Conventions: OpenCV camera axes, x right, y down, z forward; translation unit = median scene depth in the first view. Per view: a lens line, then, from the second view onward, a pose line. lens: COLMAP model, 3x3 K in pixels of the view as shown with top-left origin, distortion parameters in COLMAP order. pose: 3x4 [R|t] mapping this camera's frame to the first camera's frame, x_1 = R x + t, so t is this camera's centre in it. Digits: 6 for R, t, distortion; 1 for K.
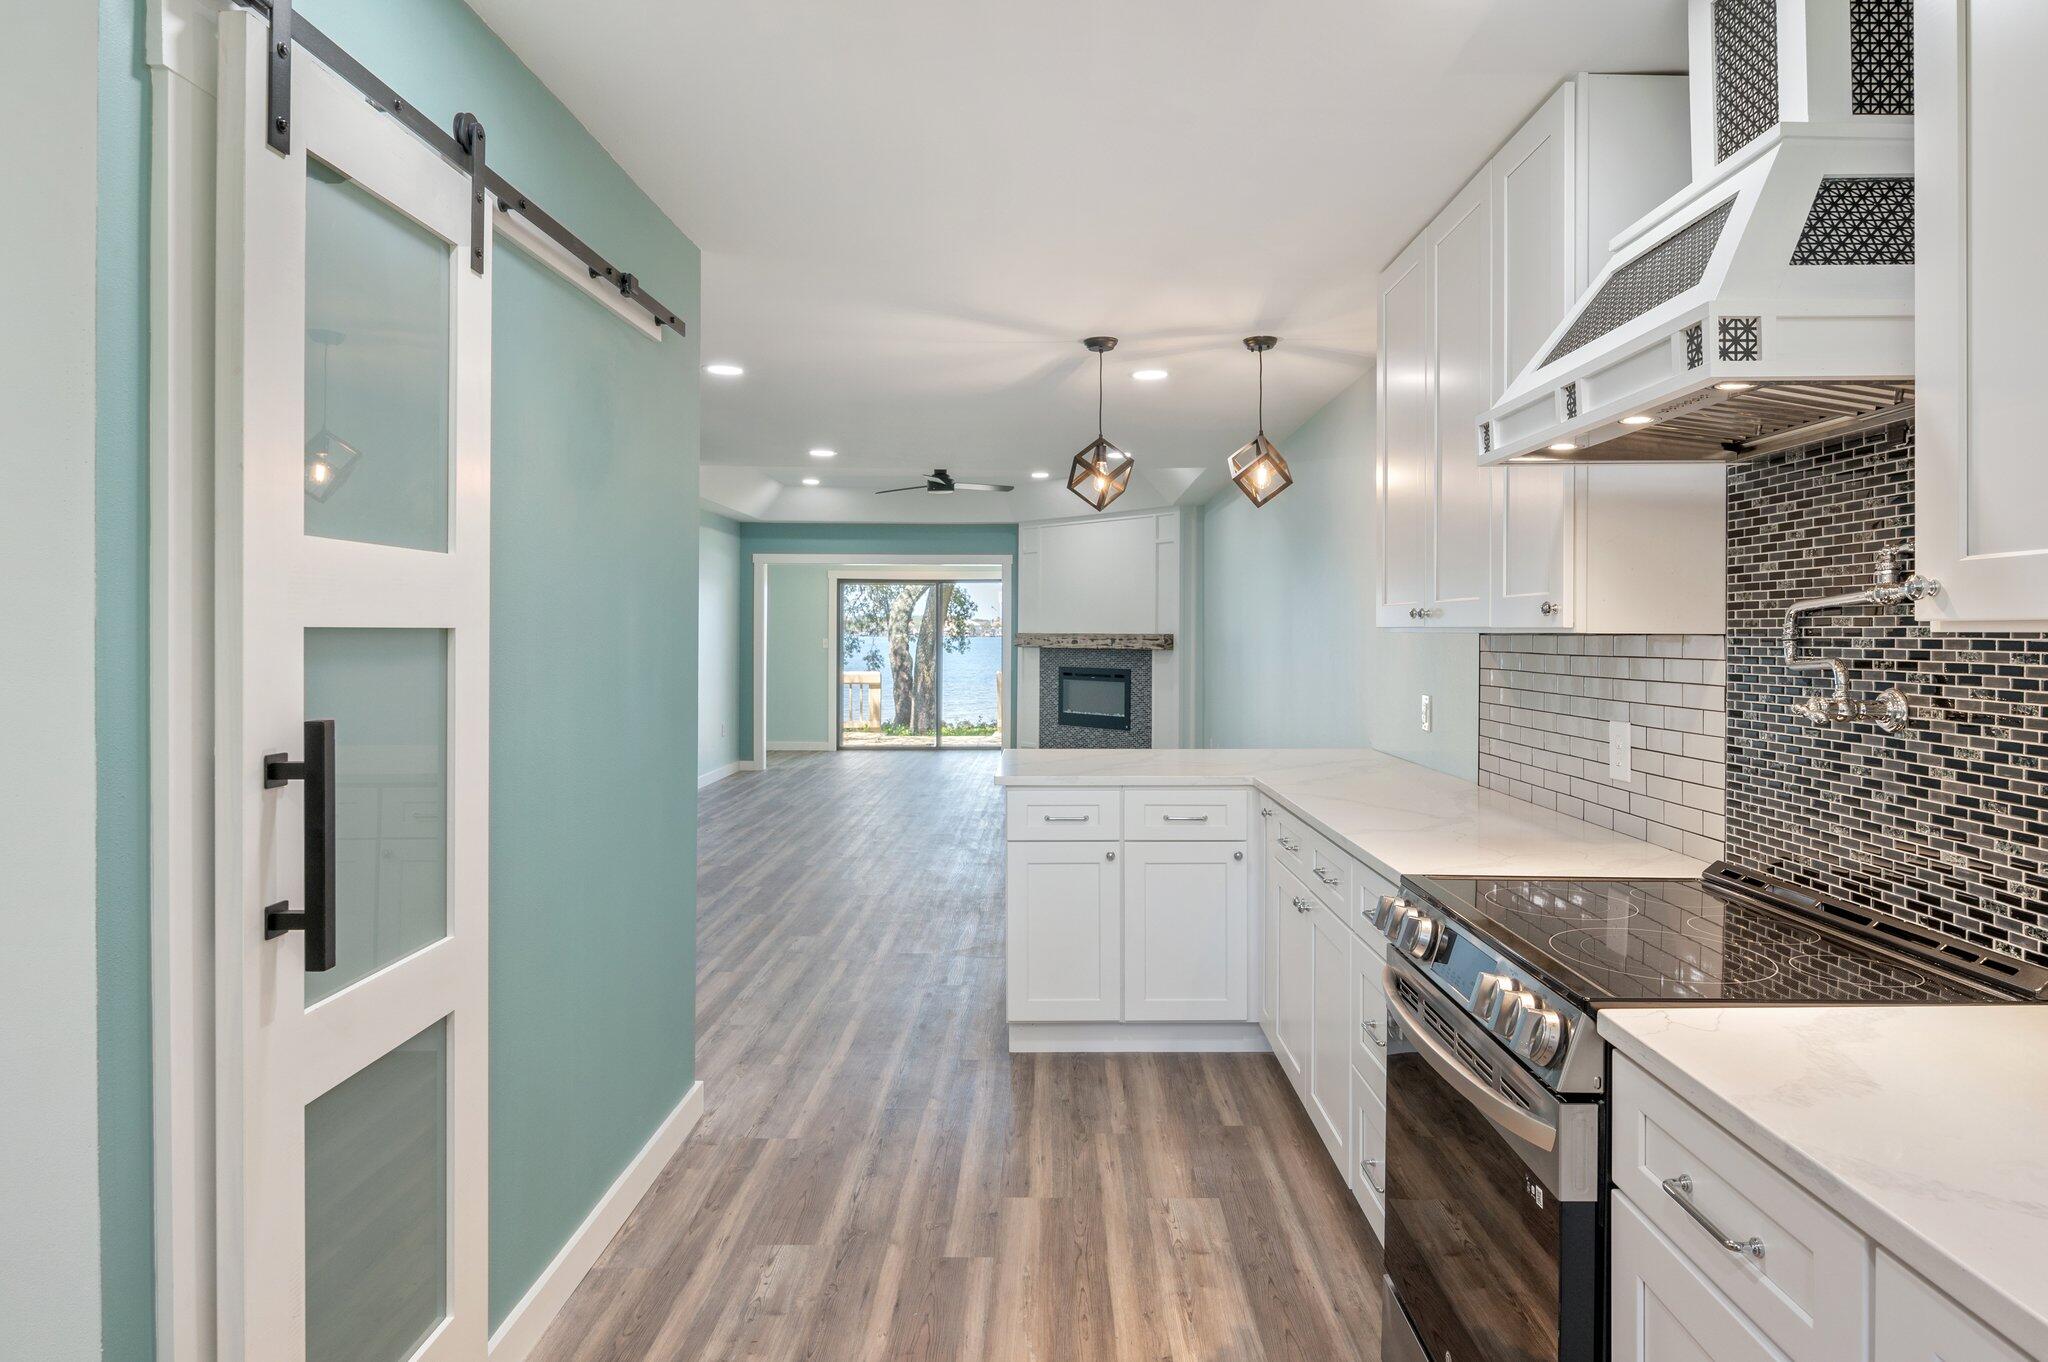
lens RADIAL K [[1193.4, 0, 1079.9], [0, 1193.4, 637.9], [0, 0, 1]] dist [-0.002846, -0.001195]
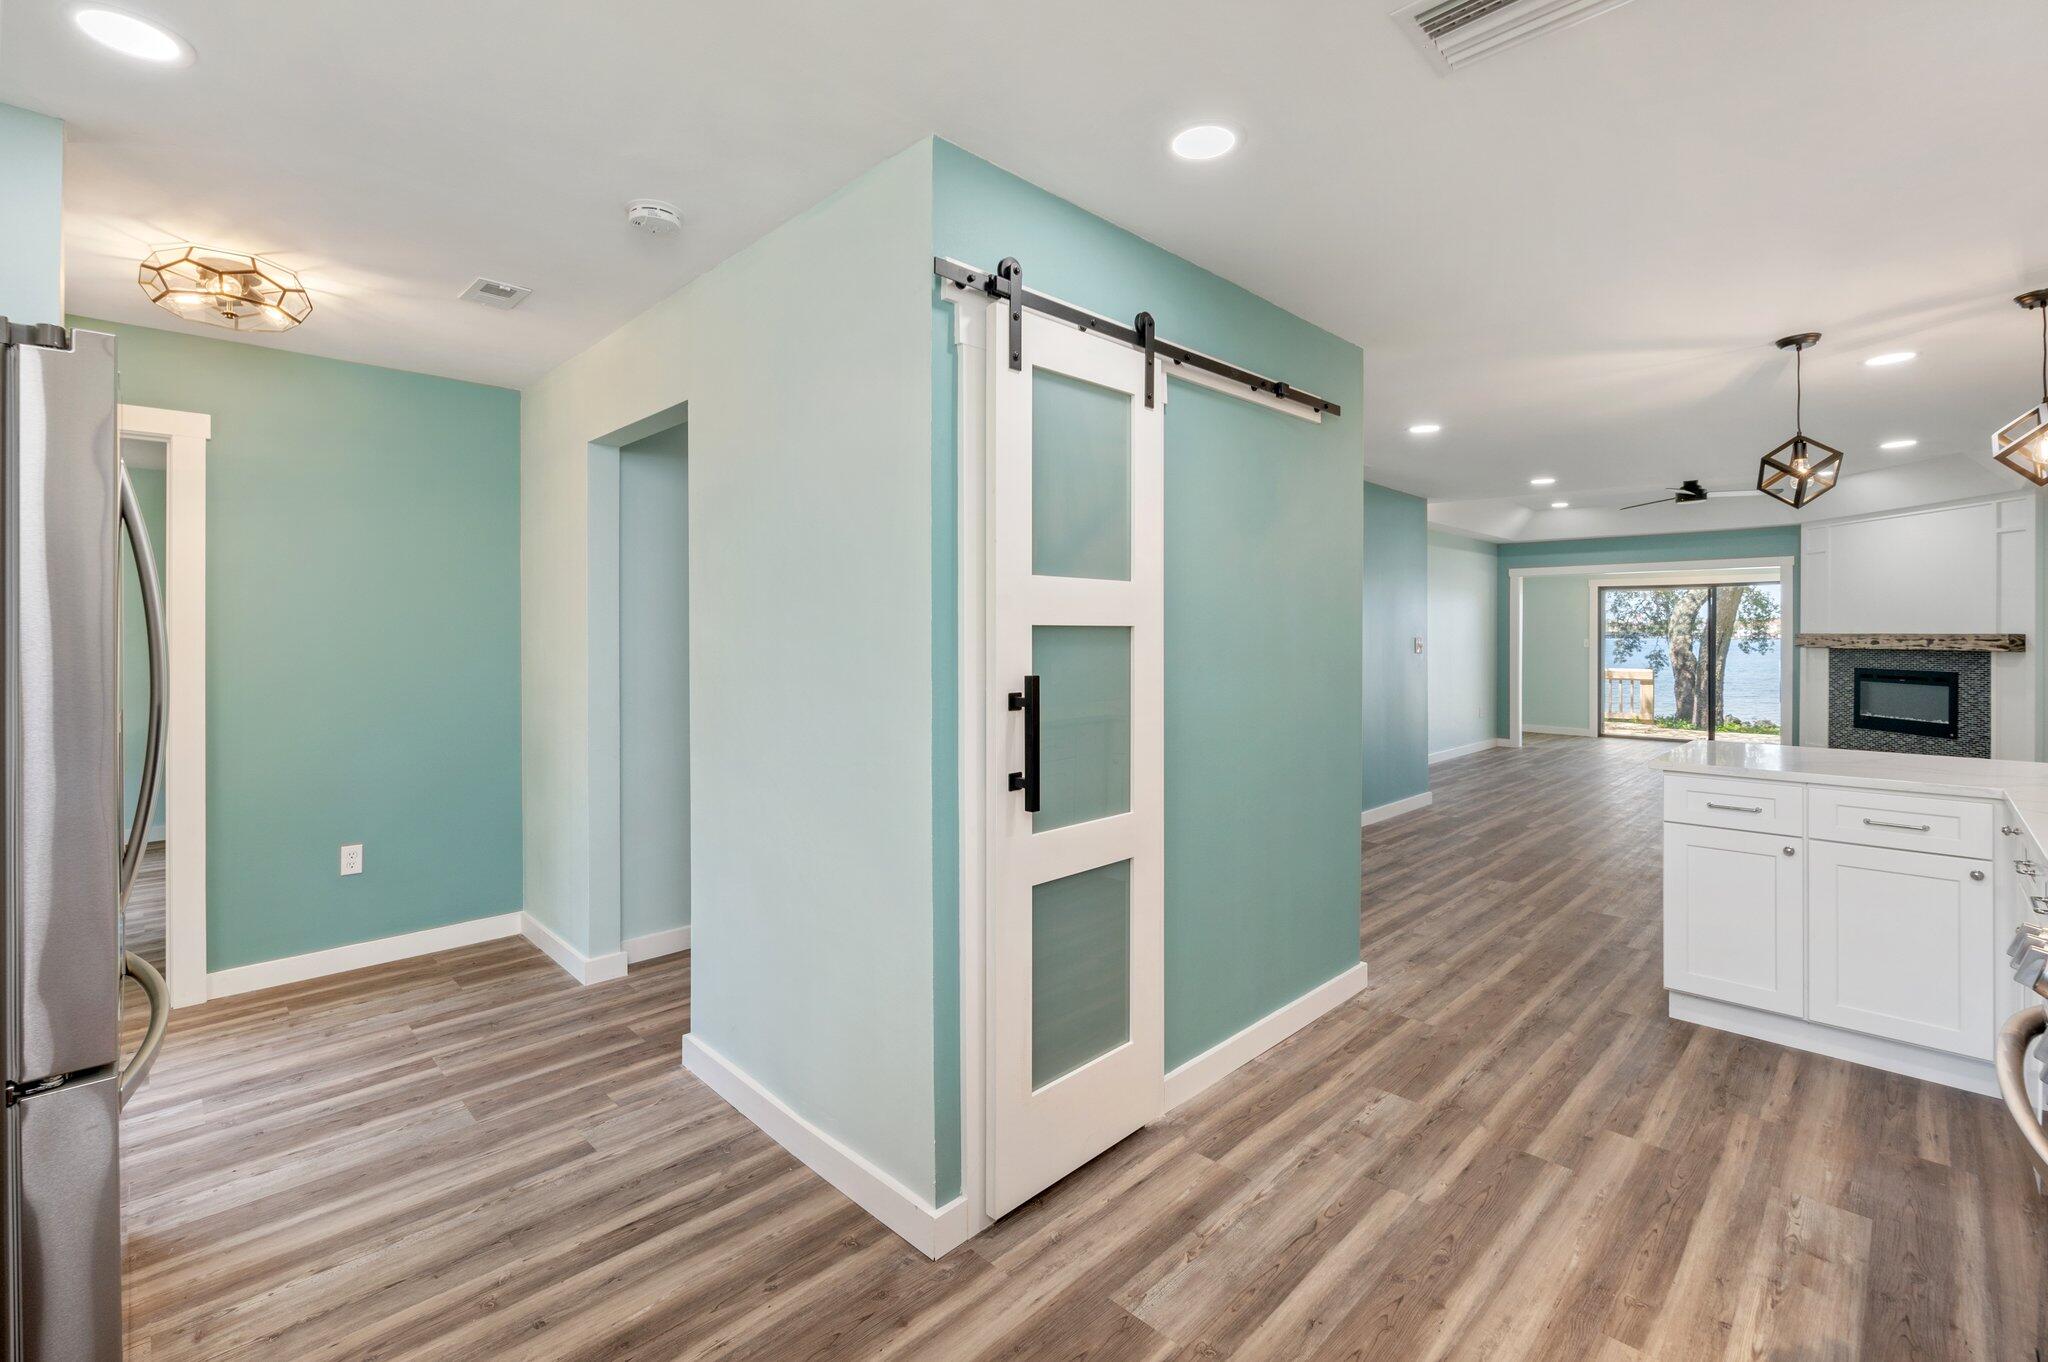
lens RADIAL K [[900.2, 0, 1022.6], [0, 900.2, 637.3], [0, 0, 1]] dist [0.001568, 0.000195]
pose [[0.700921, -0.000845, -0.713238, 0.118543], [-0.000831, 0.999998, -0.002002, 0.004534], [0.713238, 0.001996, 0.700919, 0.006100]]
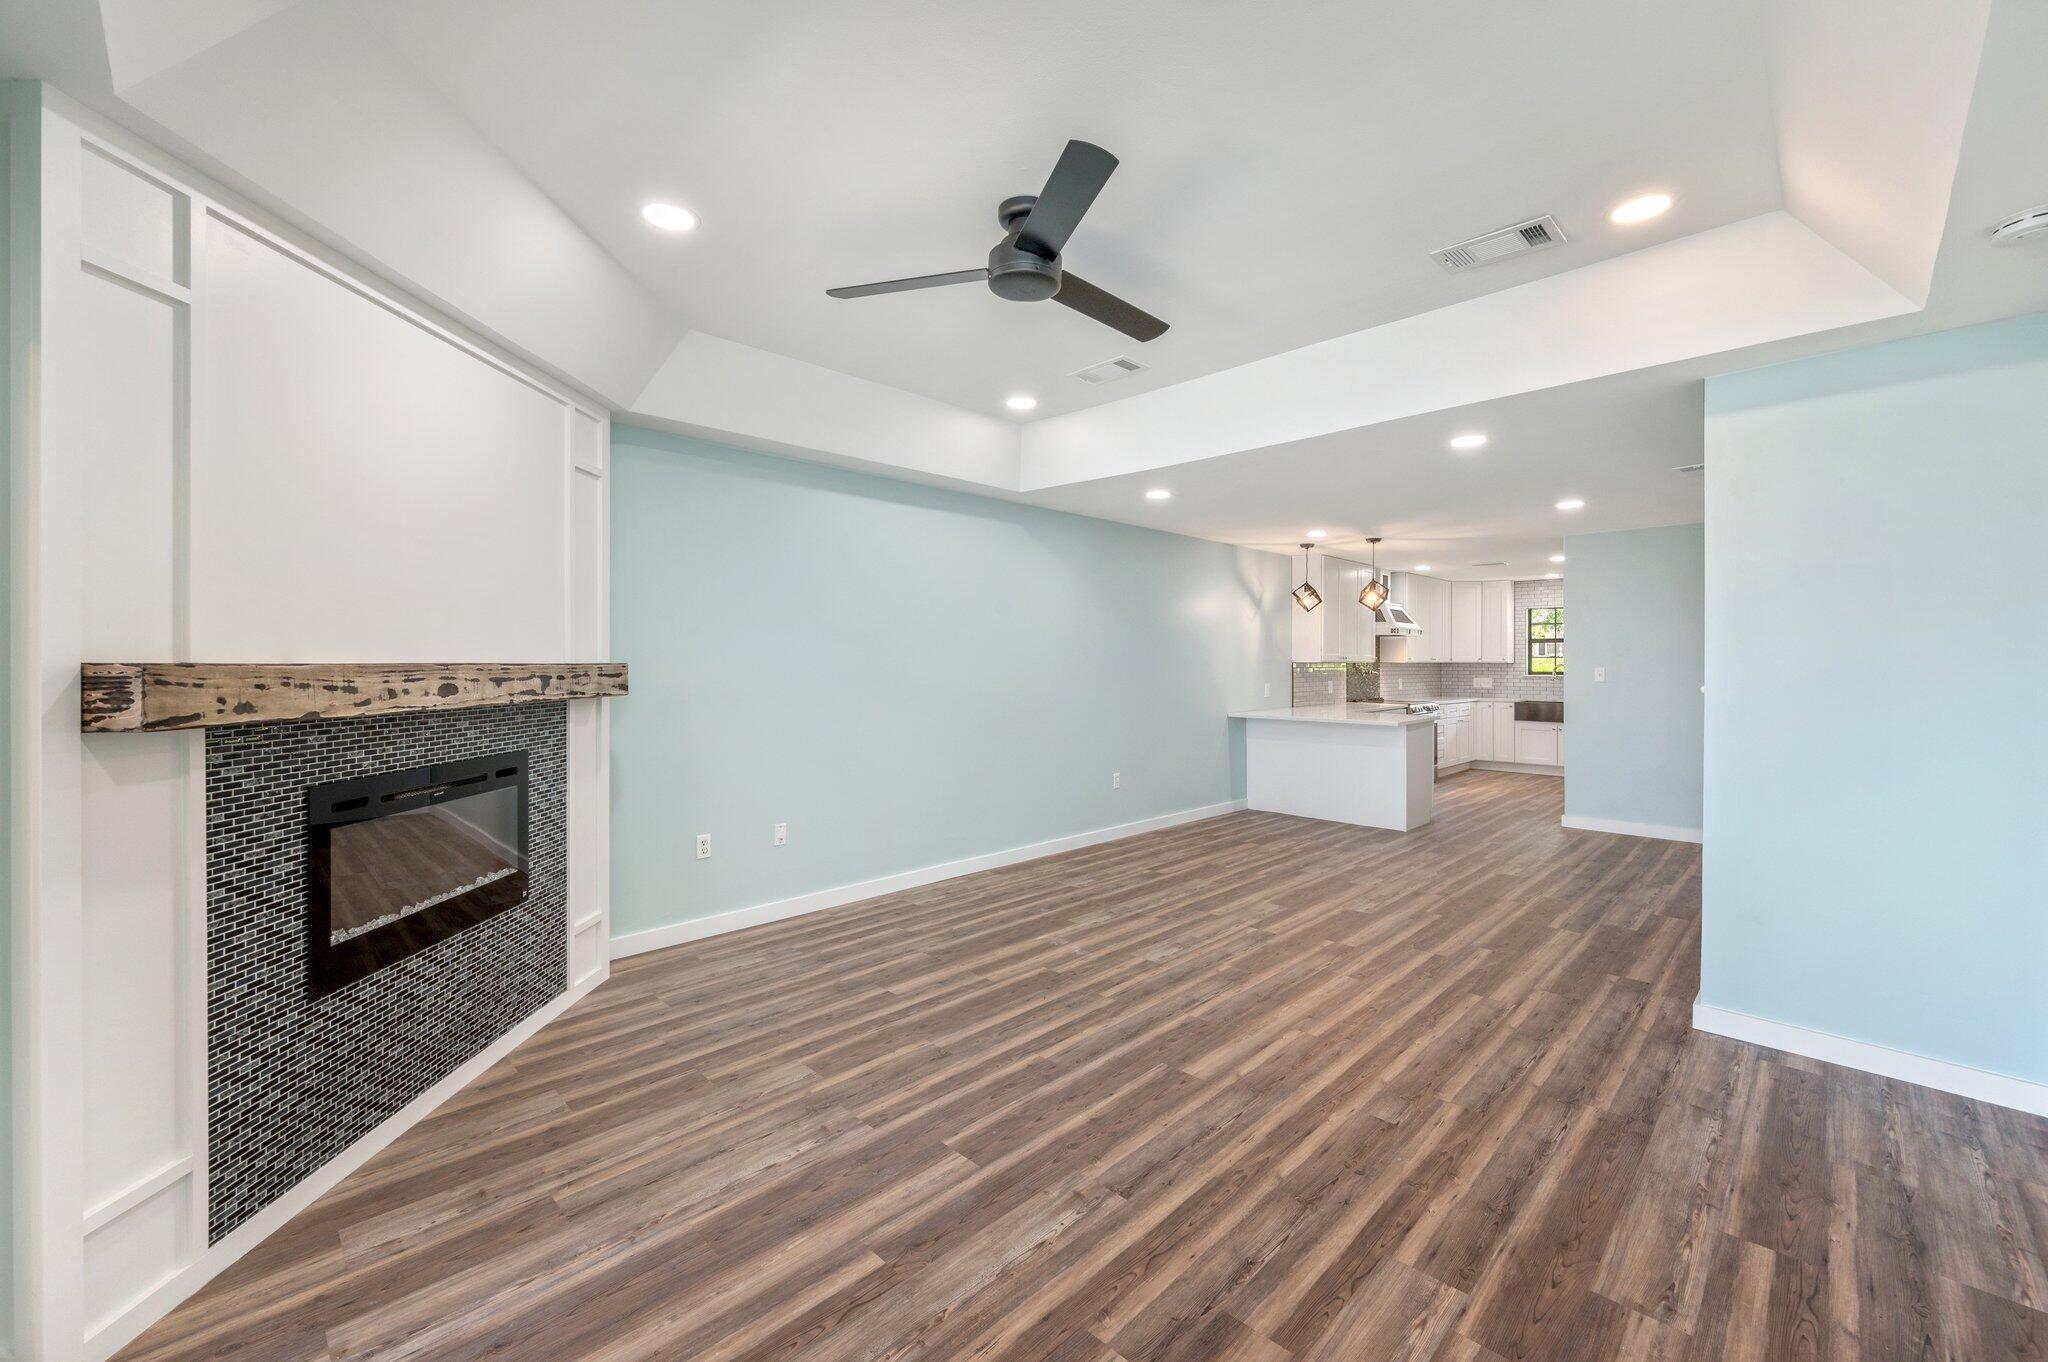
lens RADIAL K [[827.7, 0, 1017.6], [0, 827.7, 662.2], [0, 0, 1]] dist [-0.000489, -0.000088]
pose [[-0.696313, -0.005209, 0.717719, -0.990644], [-0.001099, 0.999980, 0.006191, -0.020268], [-0.717737, 0.003522, -0.696305, 3.828935]]
